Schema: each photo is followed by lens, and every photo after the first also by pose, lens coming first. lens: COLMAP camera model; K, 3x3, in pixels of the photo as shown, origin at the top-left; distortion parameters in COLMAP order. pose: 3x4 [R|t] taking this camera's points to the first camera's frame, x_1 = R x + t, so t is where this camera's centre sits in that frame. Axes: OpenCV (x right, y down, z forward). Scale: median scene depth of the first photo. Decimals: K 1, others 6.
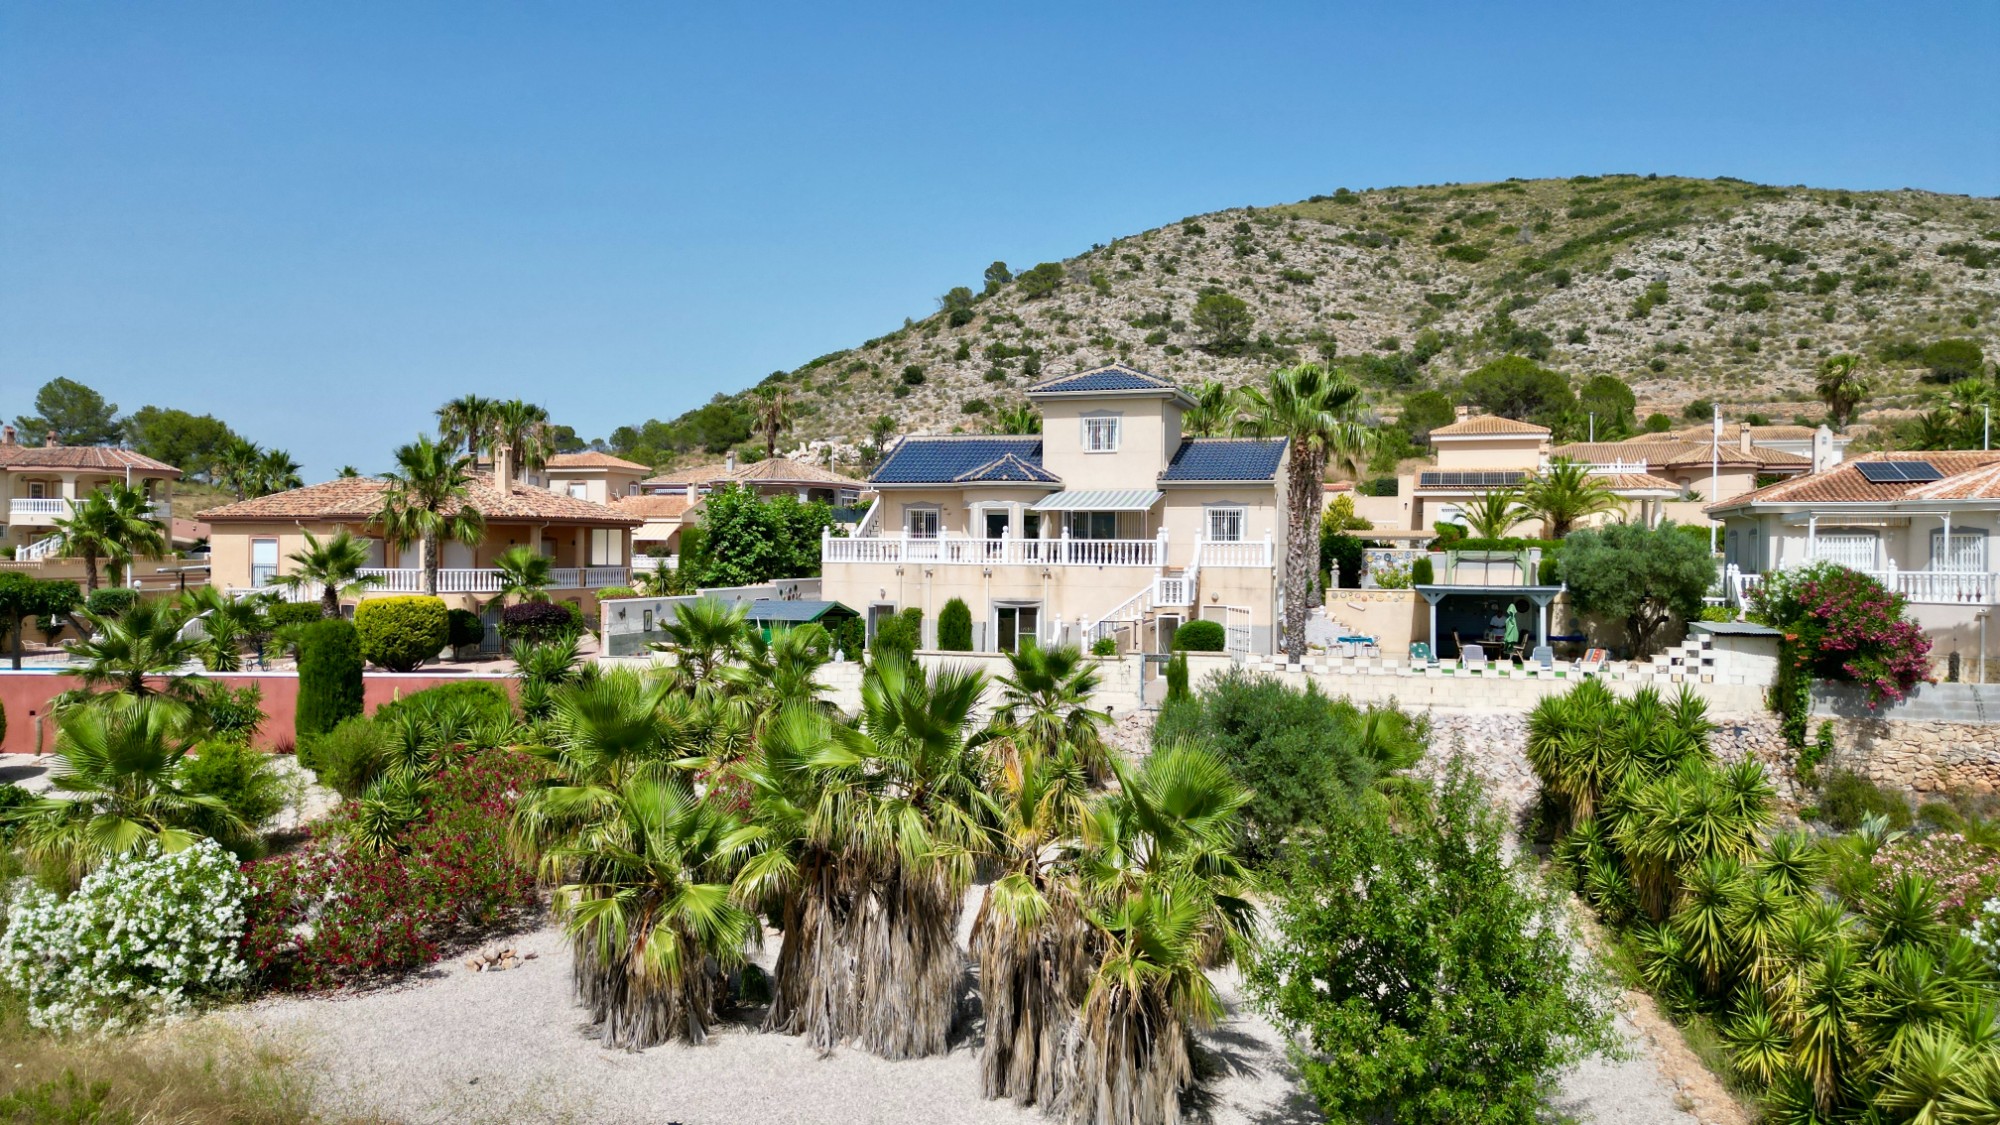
lens RADIAL K [[1407.3, 0, 995.6], [0, 1407.3, 561.1], [0, 0, 1]] dist [0.064066, -0.064074]
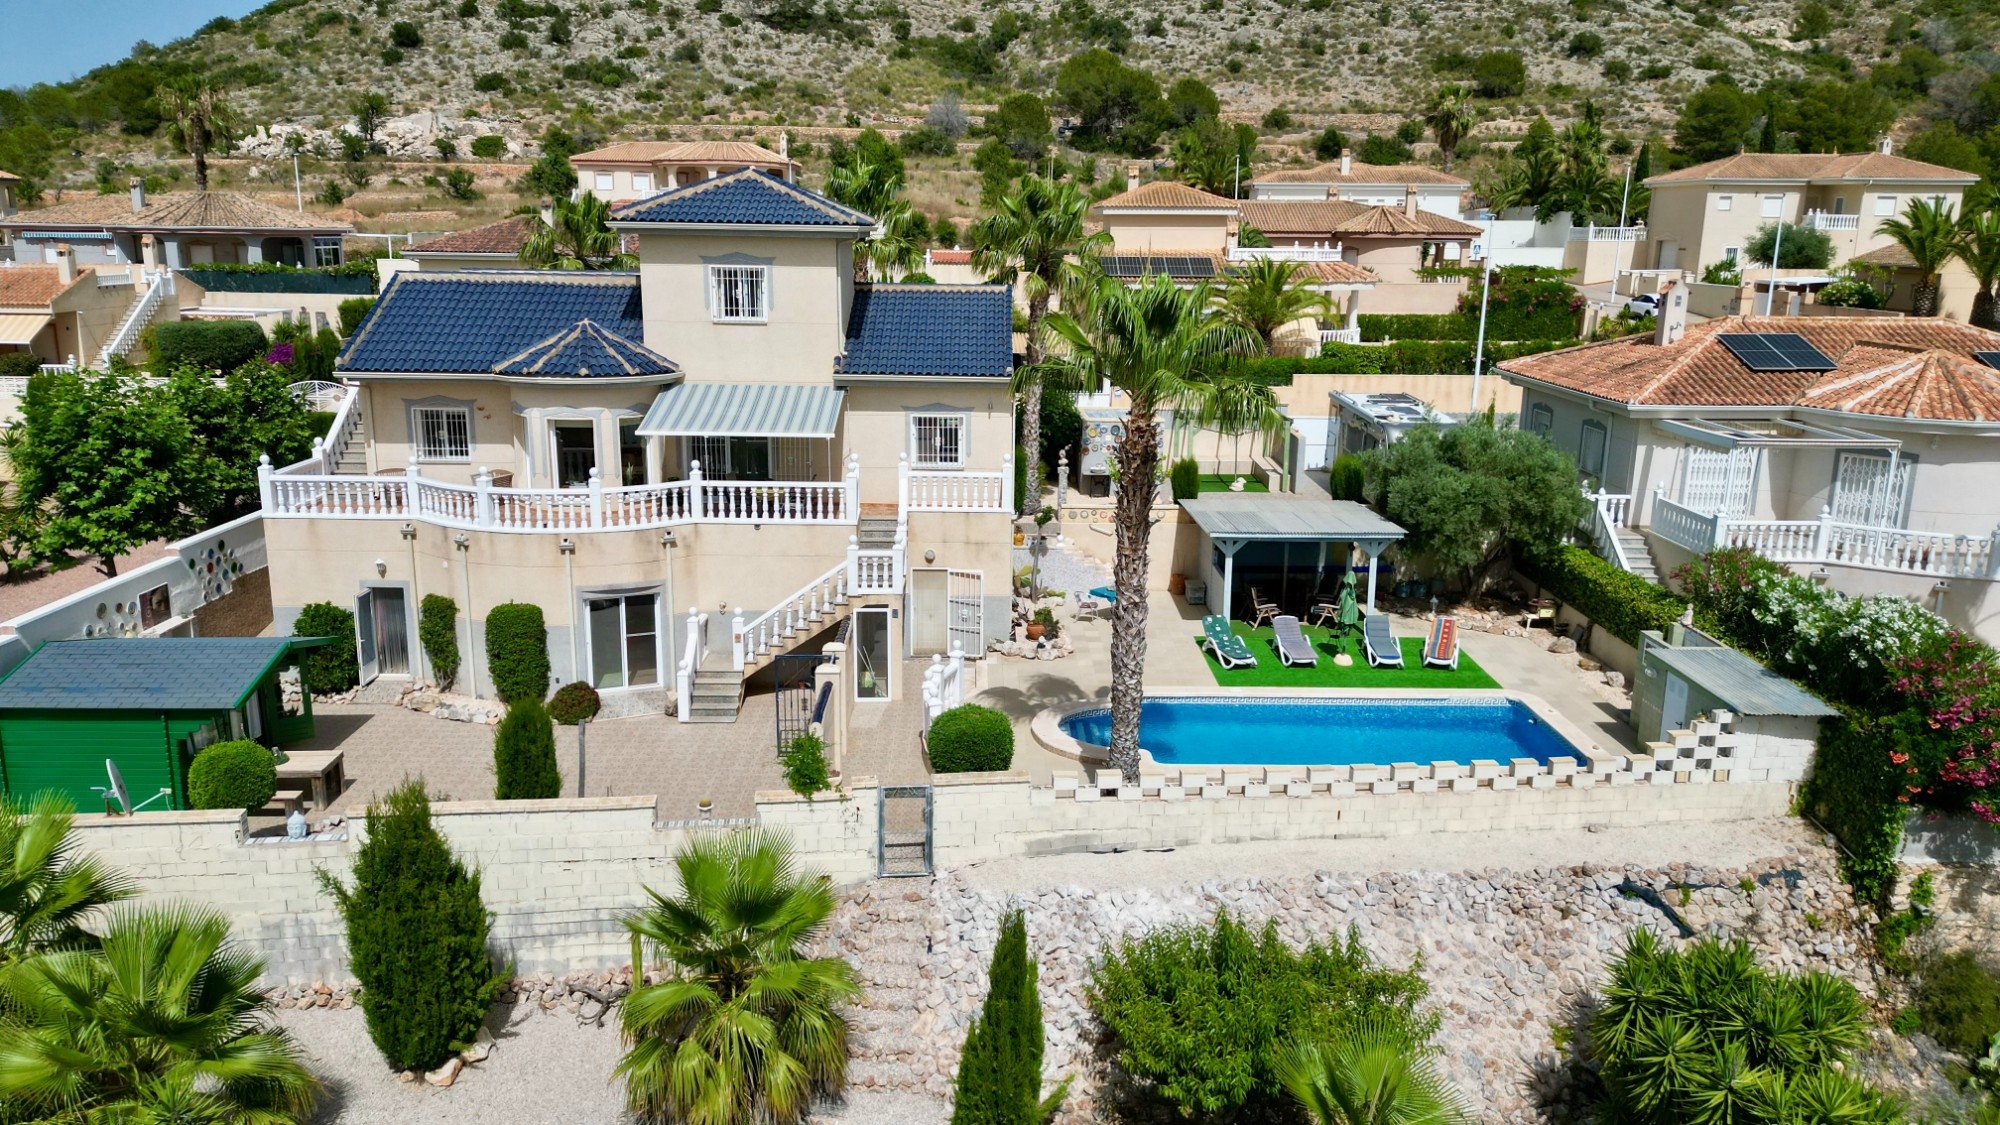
lens RADIAL K [[1407.3, 0, 999.0], [0, 1407.3, 555.5], [0, 0, 1]] dist [0.064066, -0.064074]
pose [[0.950729, -0.066780, 0.302747, -0.002864], [-0.002294, 0.974983, 0.222266, -0.025165], [-0.310016, -0.212009, 0.926791, 0.076600]]
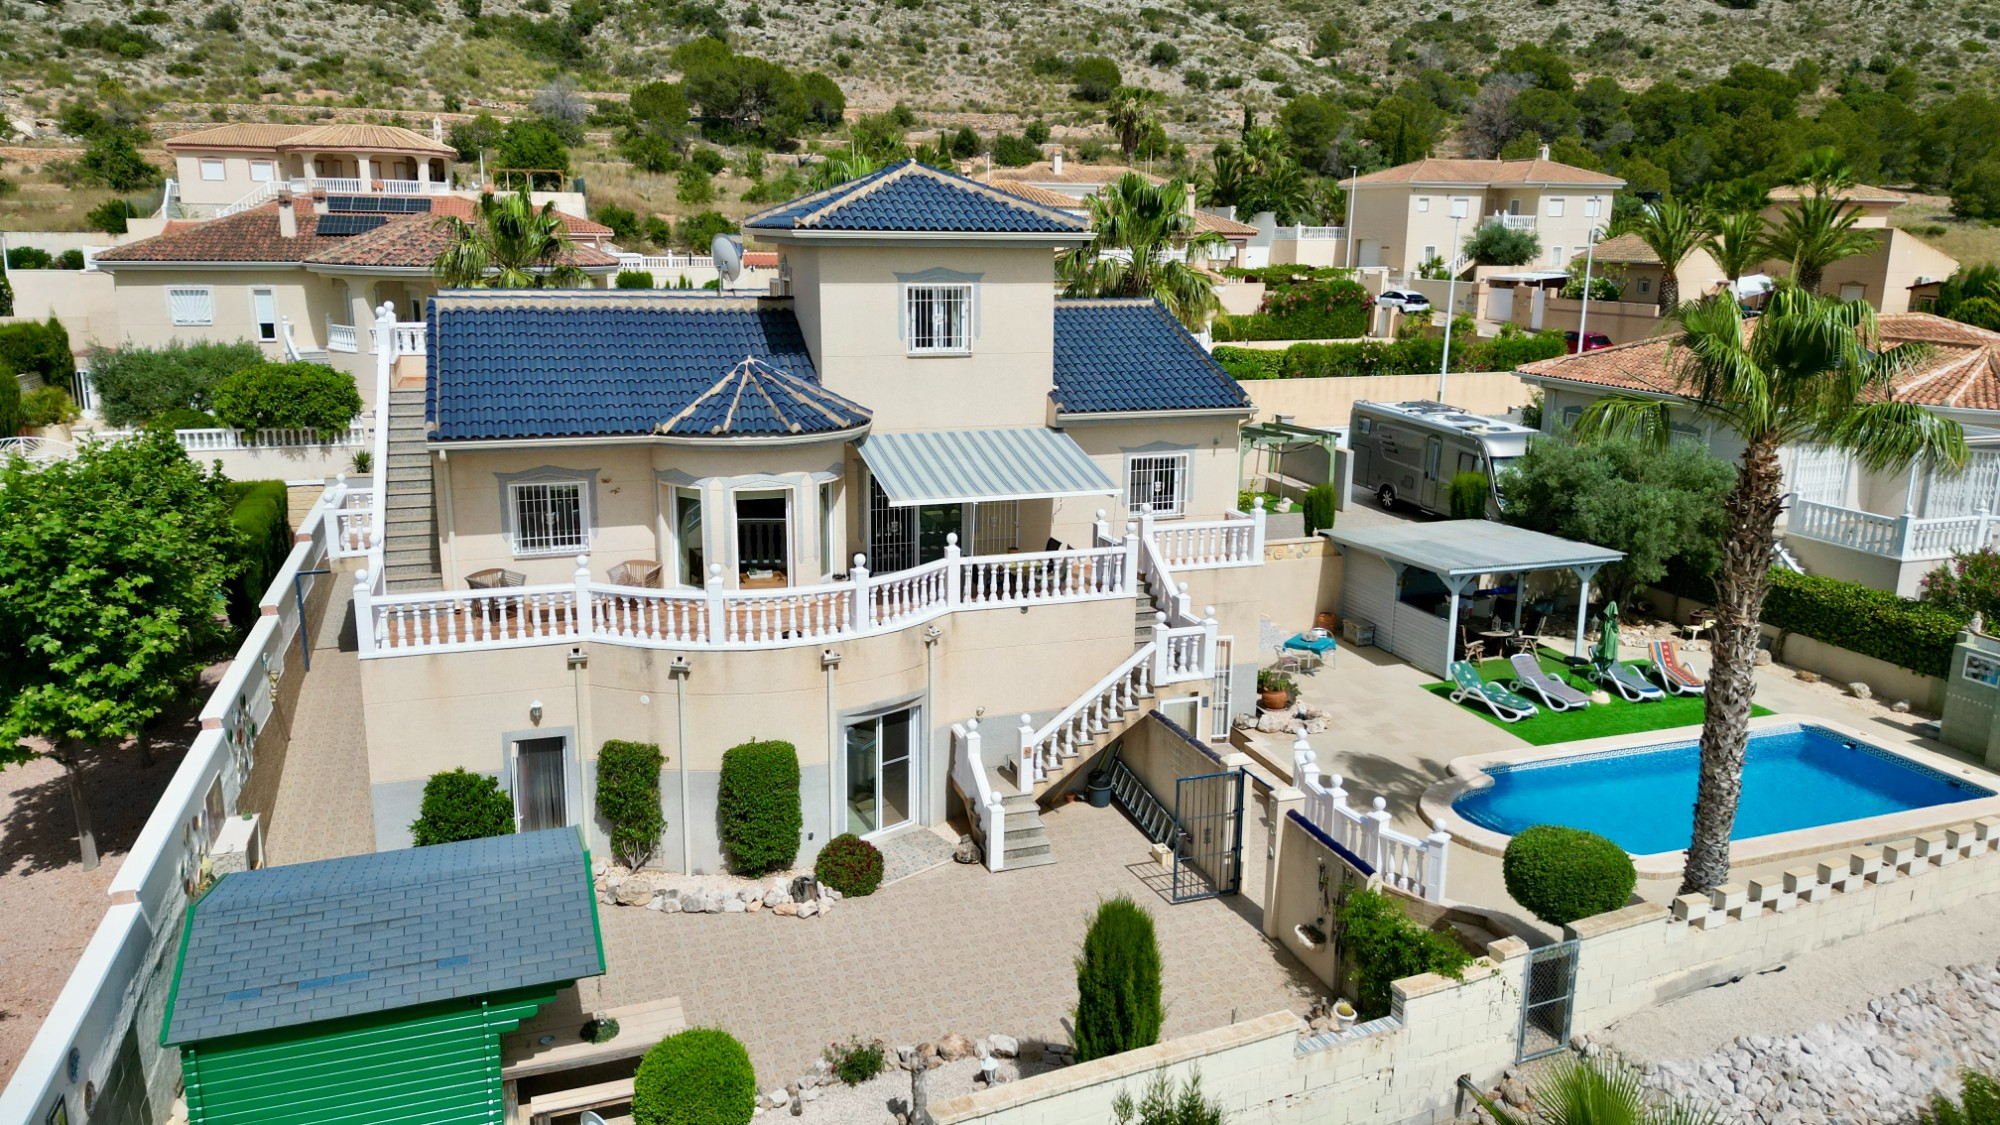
lens RADIAL K [[1407.3, 0, 998.2], [0, 1407.3, 553.3], [0, 0, 1]] dist [0.064066, -0.064074]
pose [[0.803329, -0.133317, 0.580421, -0.045412], [0.000569, 0.974792, 0.223113, -0.026009], [-0.595535, -0.178903, 0.783155, 0.124945]]
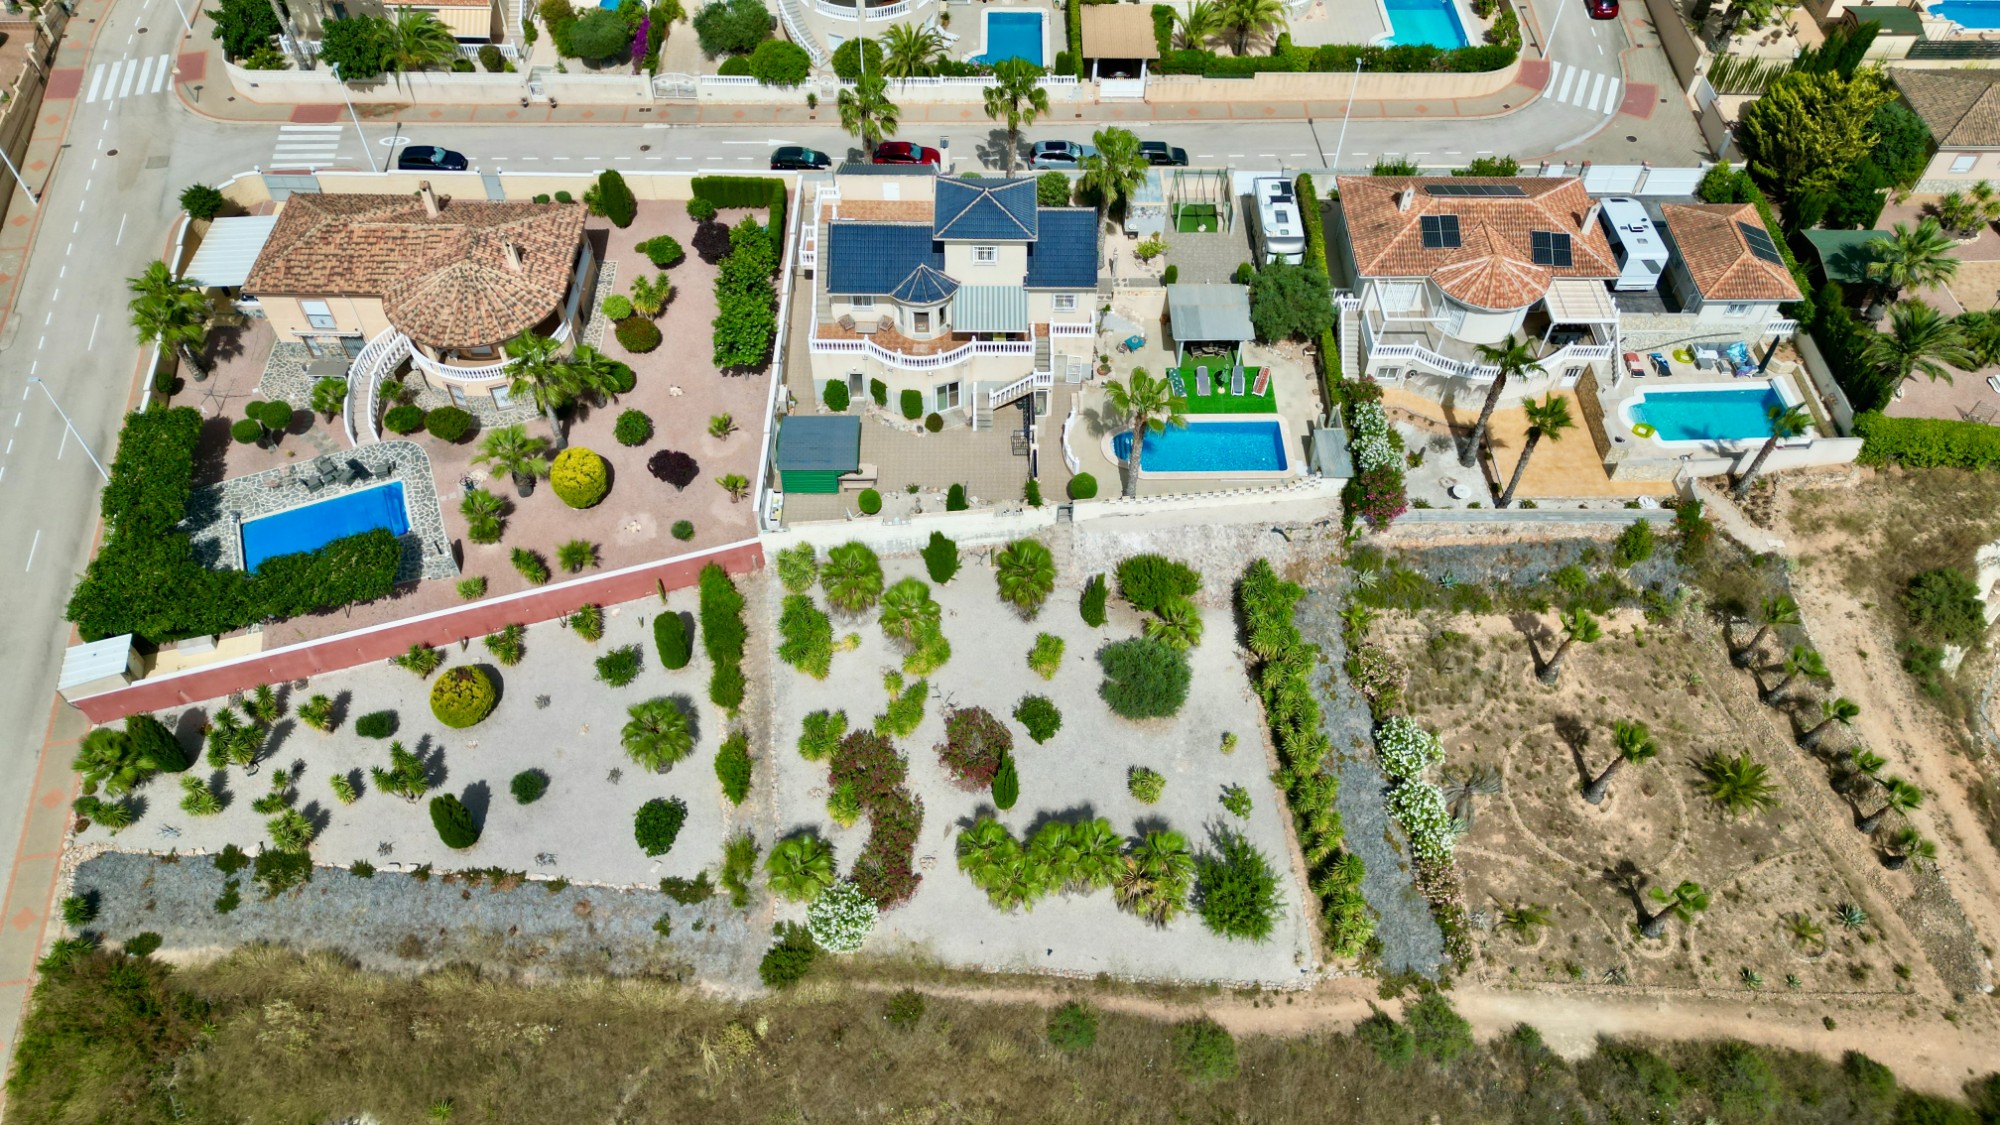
lens RADIAL K [[1407.3, 0, 994.0], [0, 1407.3, 558.0], [0, 0, 1]] dist [0.064066, -0.064074]
pose [[0.954509, -0.232871, 0.186238, -0.058874], [0.004483, 0.635712, 0.771913, -0.227088], [-0.298149, -0.735963, 0.607837, -0.034958]]
